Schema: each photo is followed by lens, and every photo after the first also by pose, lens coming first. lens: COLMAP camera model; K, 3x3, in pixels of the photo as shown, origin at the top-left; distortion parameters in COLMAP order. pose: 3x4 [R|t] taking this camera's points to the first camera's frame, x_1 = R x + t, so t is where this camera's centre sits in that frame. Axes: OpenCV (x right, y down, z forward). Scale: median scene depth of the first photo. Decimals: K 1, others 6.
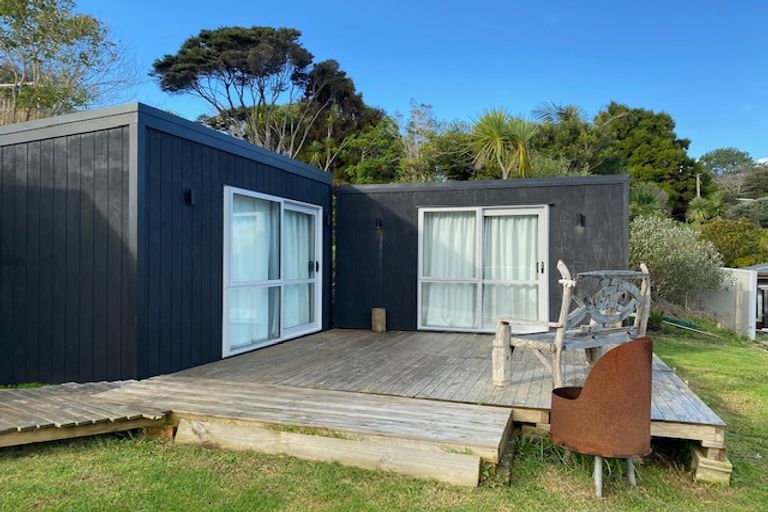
lens RADIAL K [[559.4, 0, 384.0], [0, 559.4, 256.0], [0, 0, 1]] dist [0.011879, -0.002574]
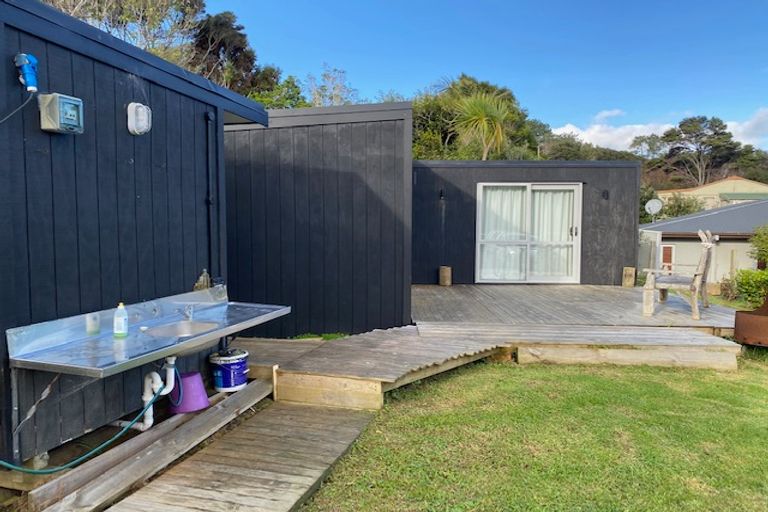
lens RADIAL K [[559.4, 0, 384.0], [0, 559.4, 256.0], [0, 0, 1]] dist [0.011879, -0.002574]
pose [[0.953434, -0.020467, 0.300906, -0.514923], [-0.002088, 0.997223, 0.074443, -0.017573], [-0.301594, -0.071605, 0.950744, -0.095263]]
